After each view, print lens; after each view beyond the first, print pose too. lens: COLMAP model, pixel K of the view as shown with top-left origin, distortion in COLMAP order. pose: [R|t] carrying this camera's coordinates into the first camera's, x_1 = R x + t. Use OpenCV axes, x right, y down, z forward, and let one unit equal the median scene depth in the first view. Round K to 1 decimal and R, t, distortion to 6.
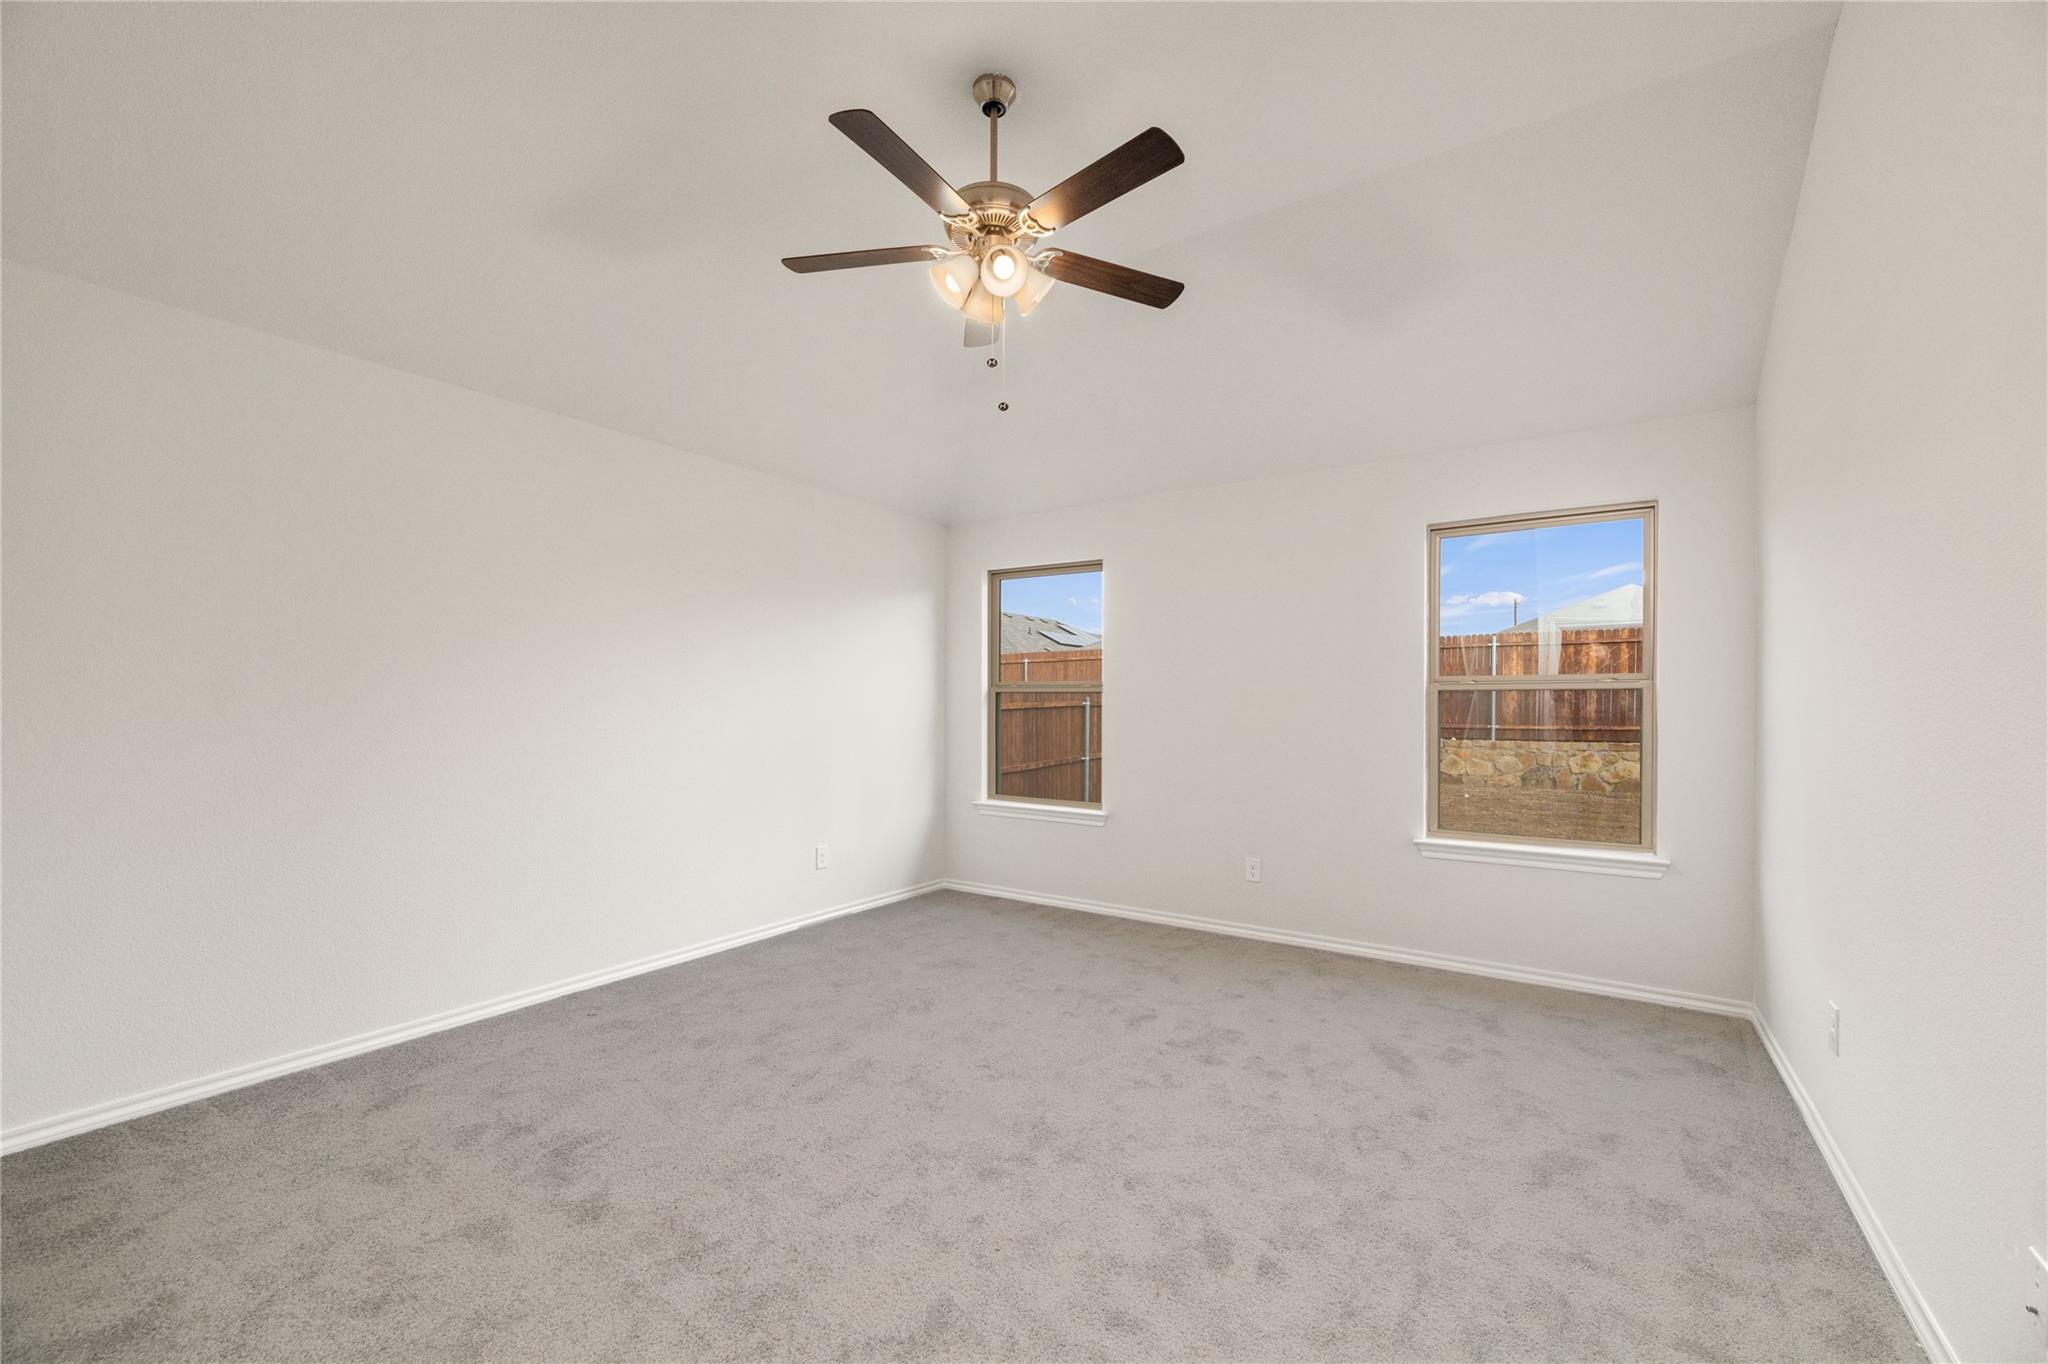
lens RADIAL K [[837.0, 0, 1021.8], [0, 837.0, 706.2], [0, 0, 1]] dist [-0.003072, 0.000585]
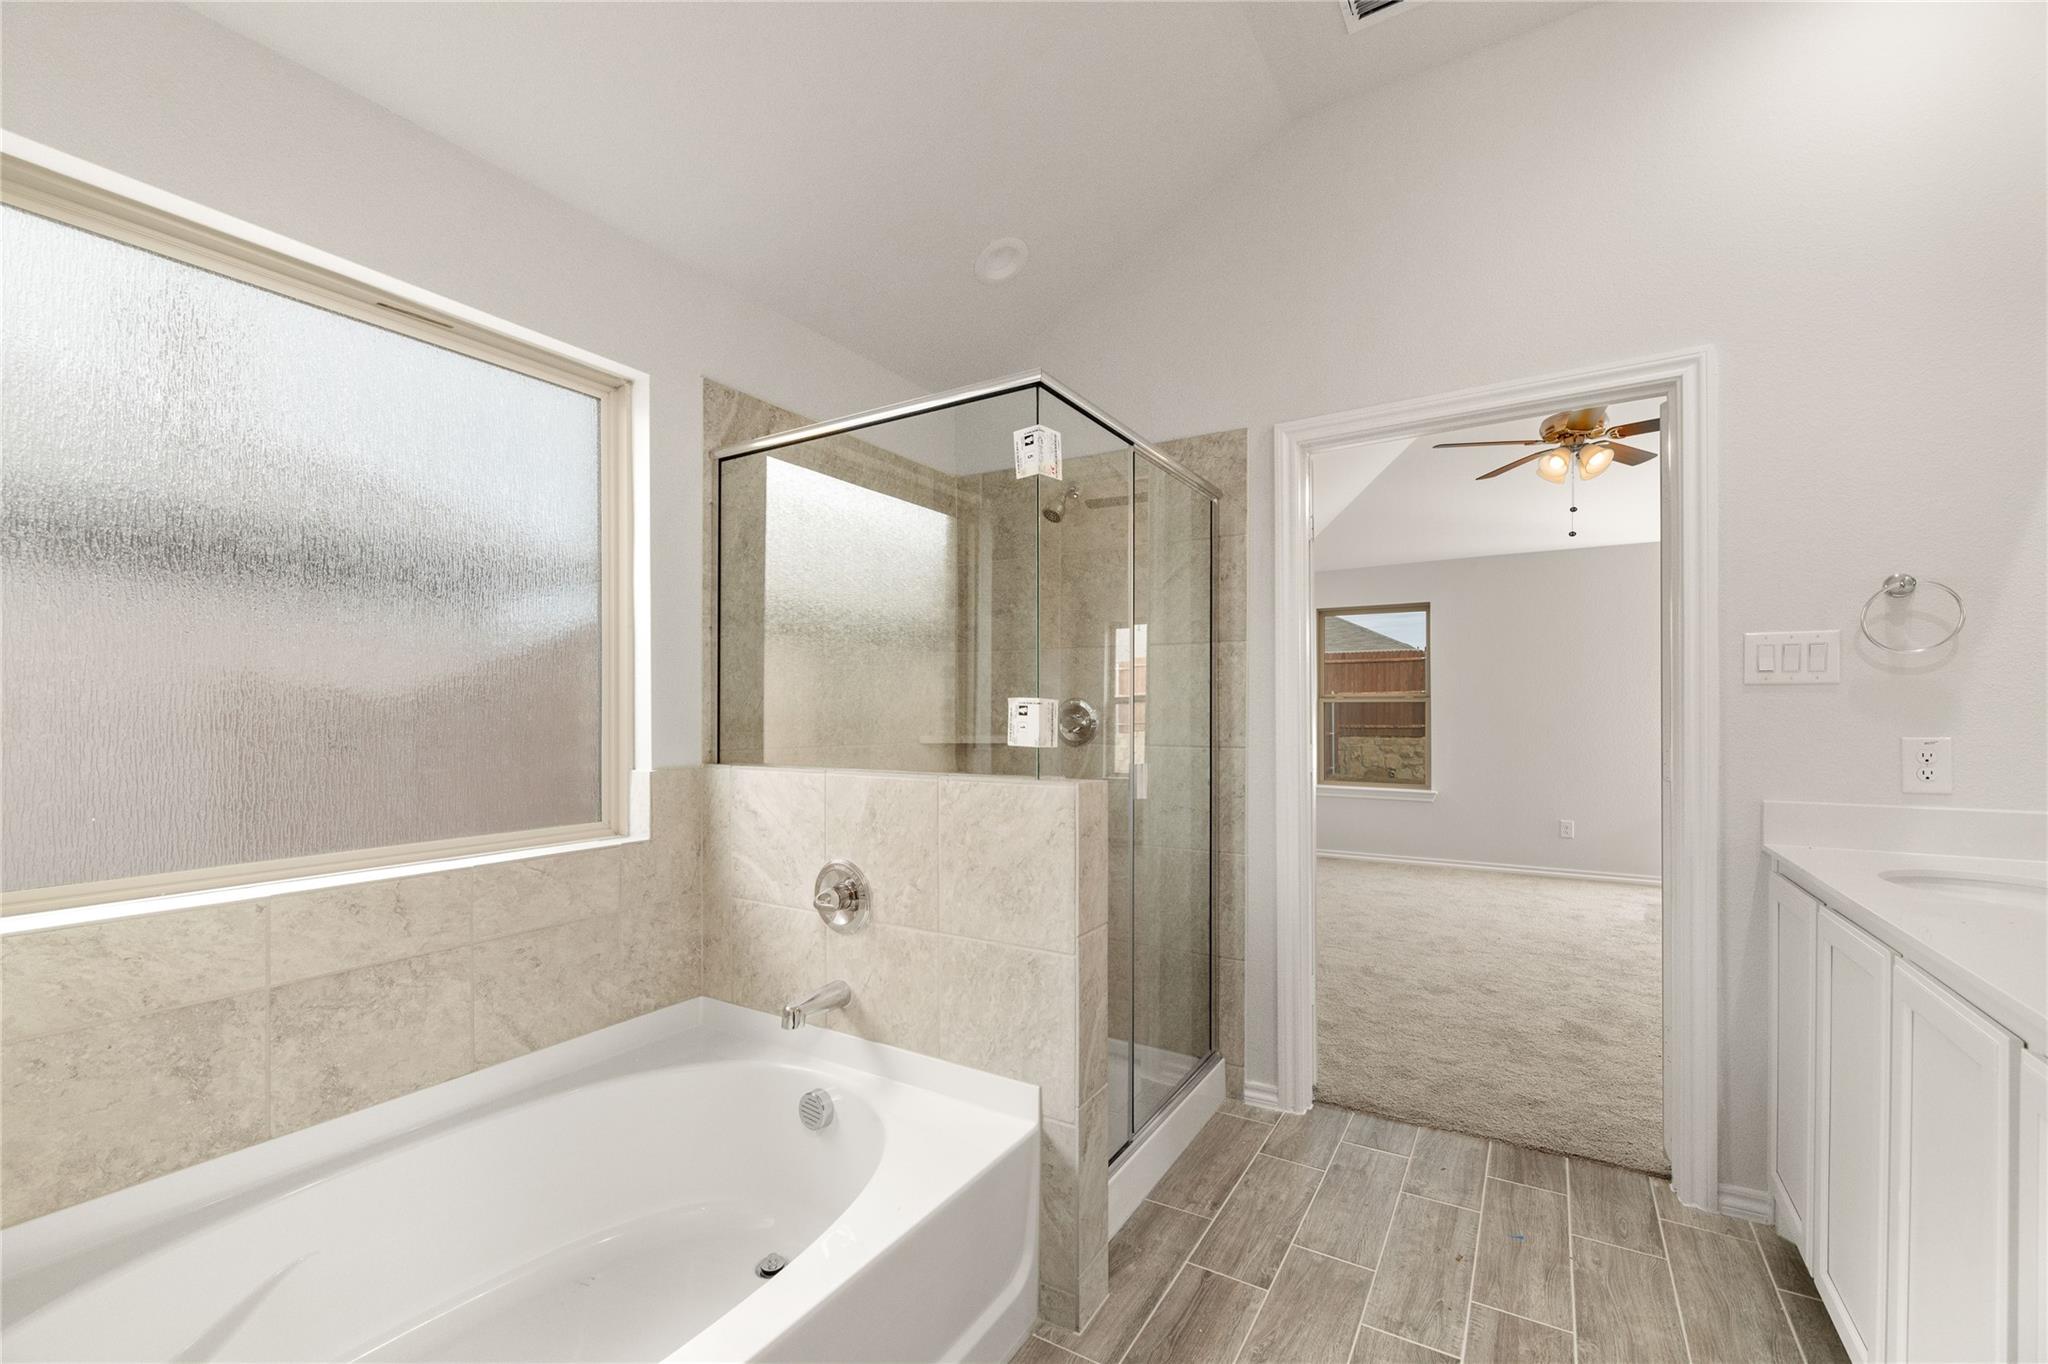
lens RADIAL K [[842.2, 0, 1020.7], [0, 842.2, 715.9], [0, 0, 1]] dist [-0.000795, 0.000221]
pose [[0.999310, -0.008705, 0.036111, -0.833968], [0.008485, 0.999945, 0.006240, -0.012194], [-0.036163, -0.005930, 0.999328, -0.454187]]
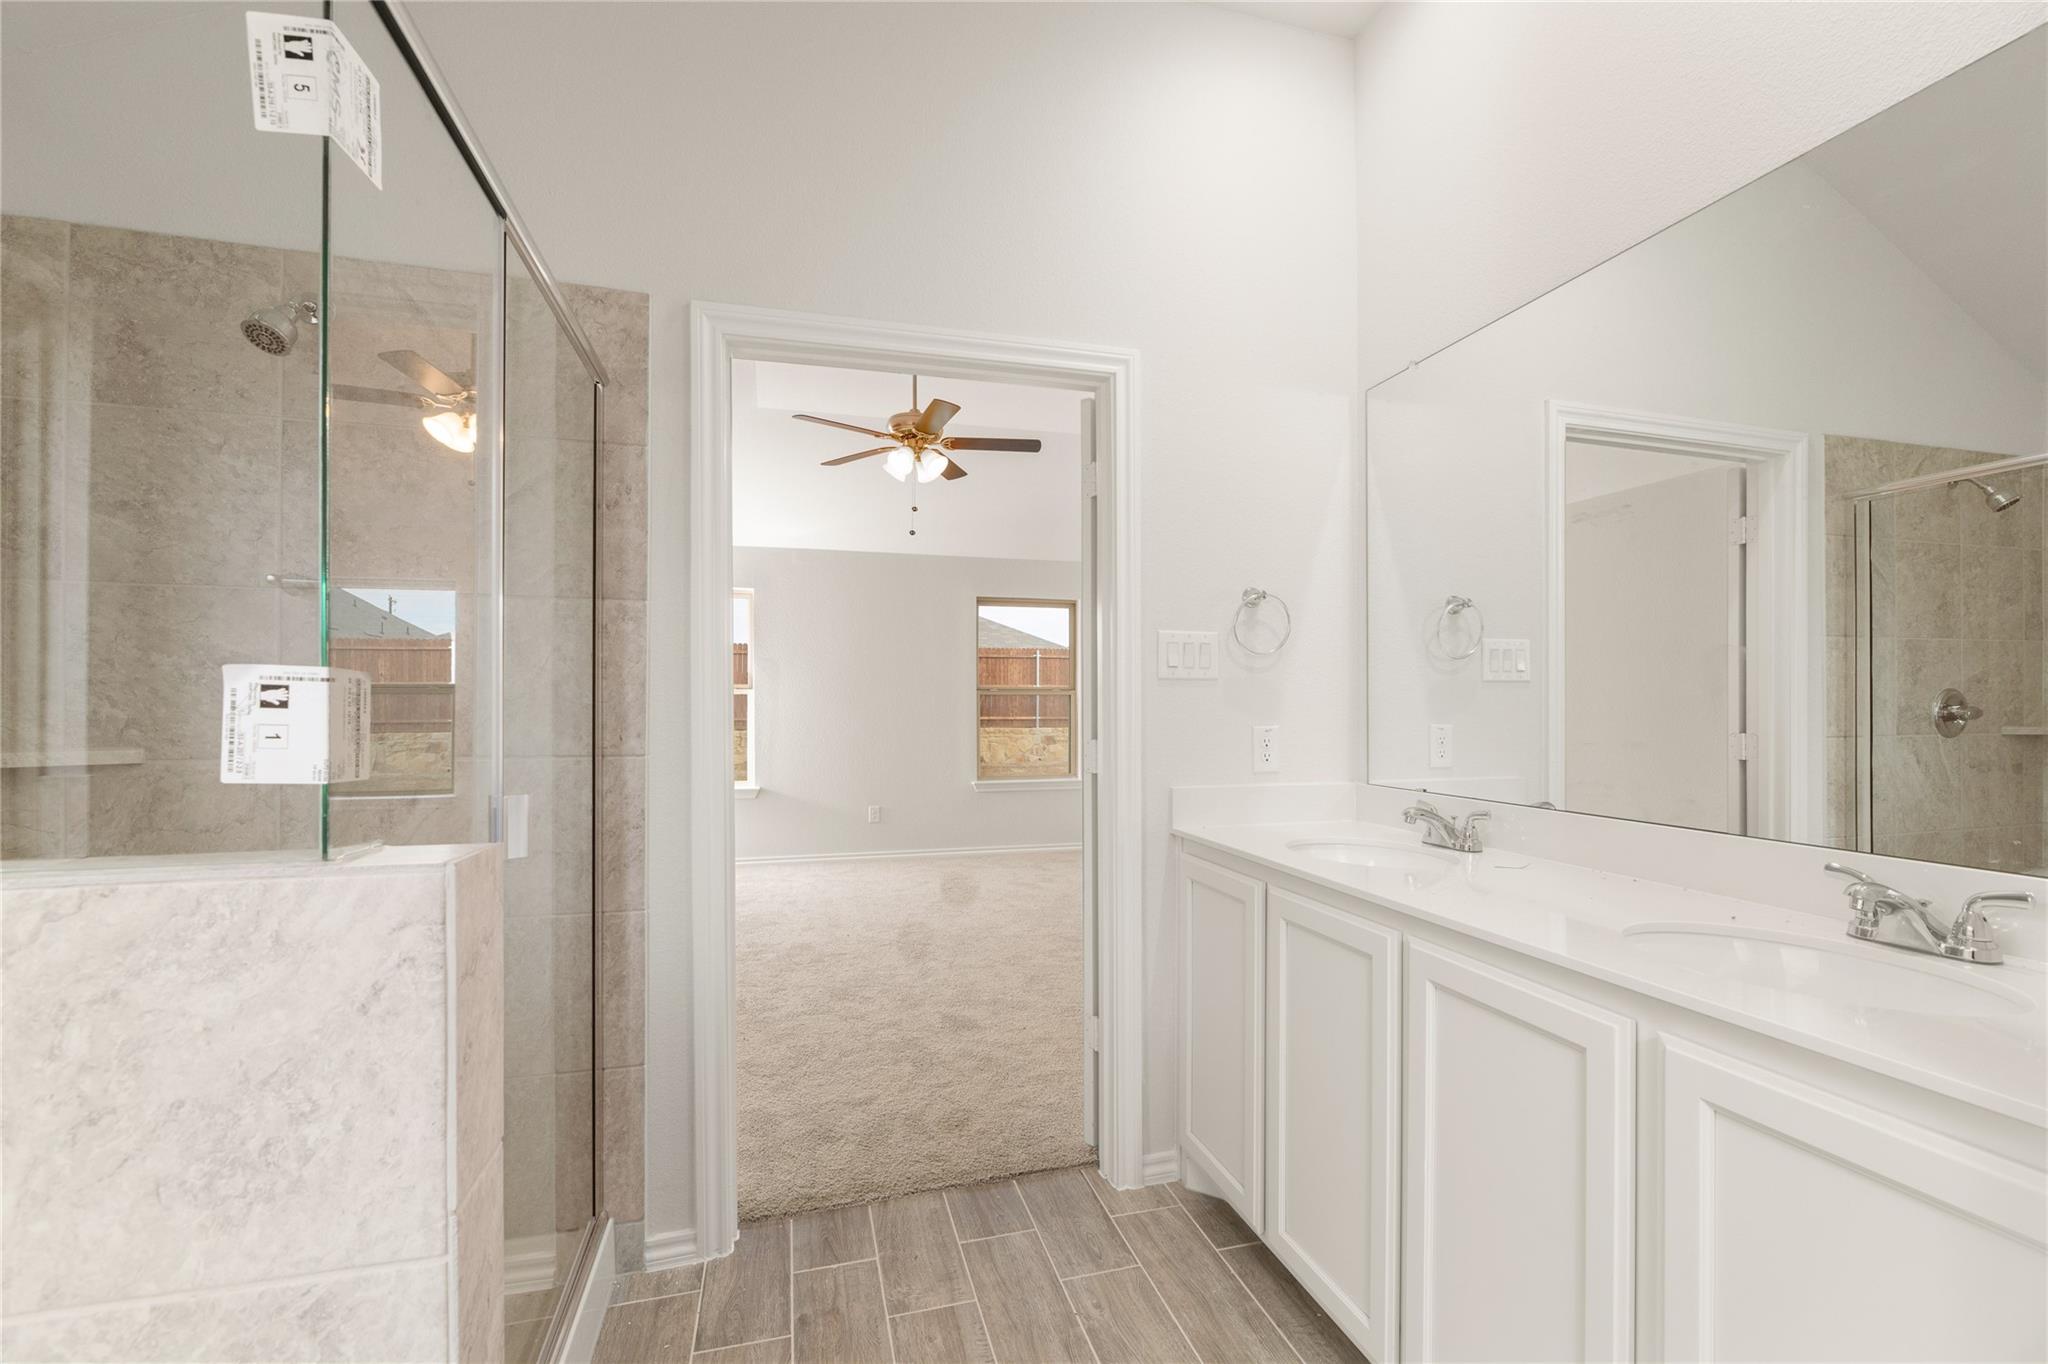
lens RADIAL K [[851.4, 0, 1020.4], [0, 851.4, 706.1], [0, 0, 1]] dist [0.002816, -0.003805]
pose [[0.653939, -0.007694, 0.756508, -0.852776], [0.002625, 0.999965, 0.007900, -0.011202], [-0.756543, -0.003181, 0.653936, -0.227392]]
